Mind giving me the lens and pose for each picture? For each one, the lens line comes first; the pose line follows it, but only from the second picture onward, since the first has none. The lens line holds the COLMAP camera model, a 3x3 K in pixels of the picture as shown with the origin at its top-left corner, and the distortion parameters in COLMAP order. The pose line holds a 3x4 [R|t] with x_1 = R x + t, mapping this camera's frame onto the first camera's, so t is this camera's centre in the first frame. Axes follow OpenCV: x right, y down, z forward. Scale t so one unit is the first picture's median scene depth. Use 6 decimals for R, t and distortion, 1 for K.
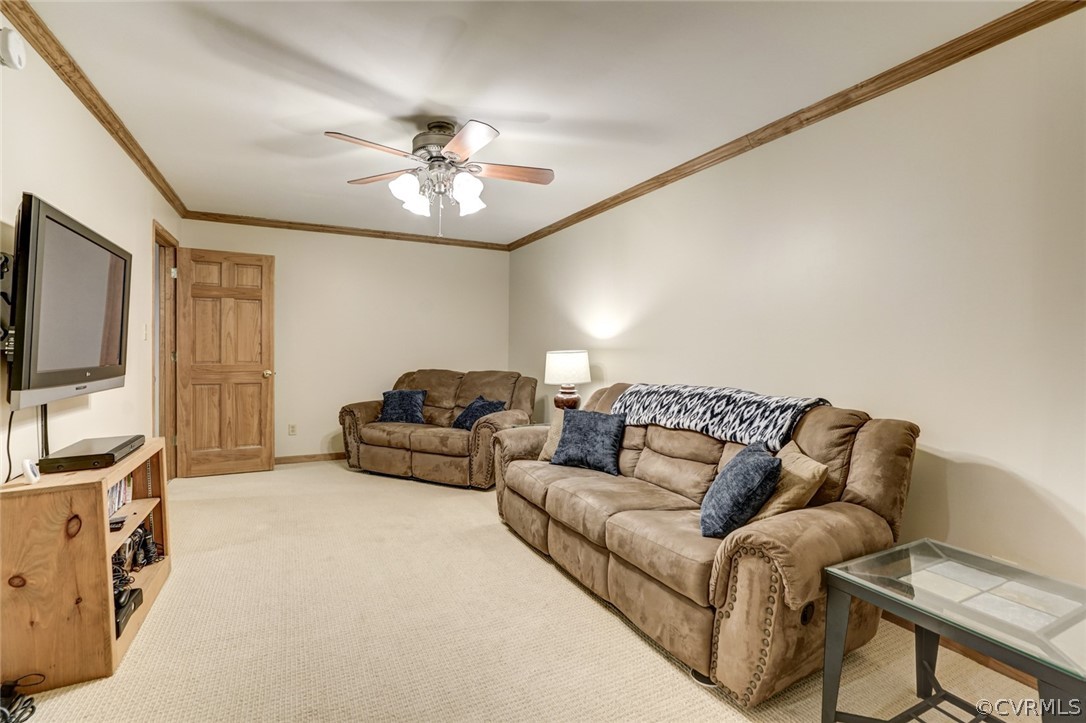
lens RADIAL K [[505.3, 0, 548.0], [0, 505.3, 358.4], [0, 0, 1]] dist [-0.047882, 0.026182]
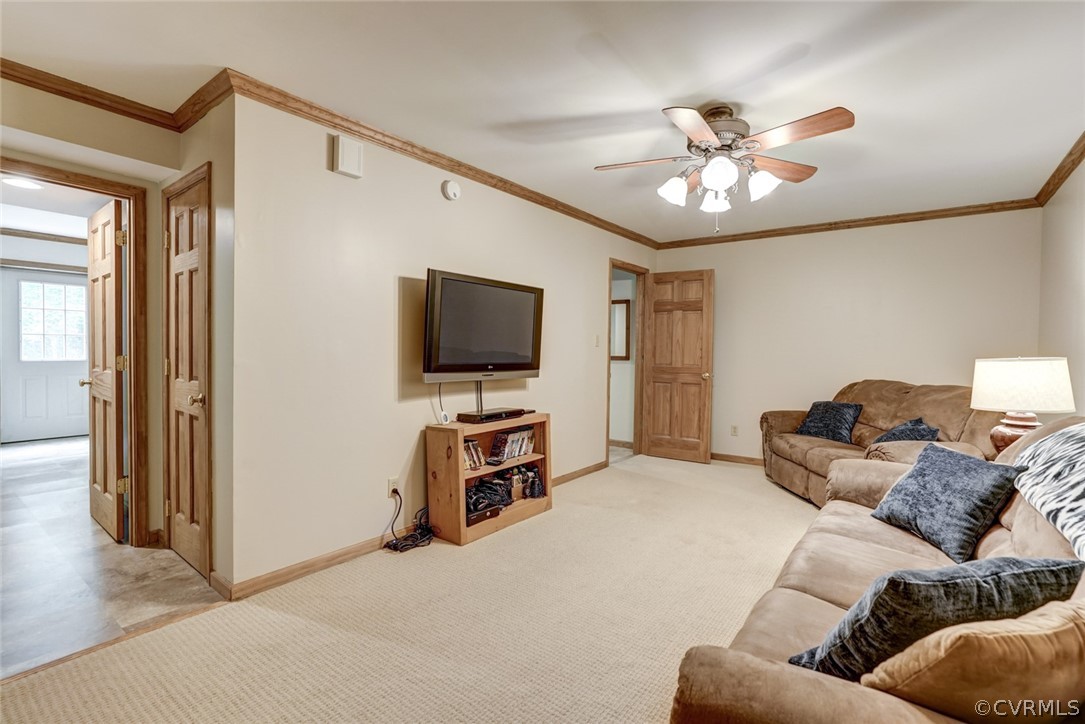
lens RADIAL K [[504.8, 0, 547.5], [0, 504.8, 358.9], [0, 0, 1]] dist [-0.047882, 0.026182]
pose [[0.439476, 0.011869, -0.898176, 0.295969], [-0.023741, 0.999717, 0.001594, -0.000837], [0.897941, 0.020623, 0.439633, 0.195909]]
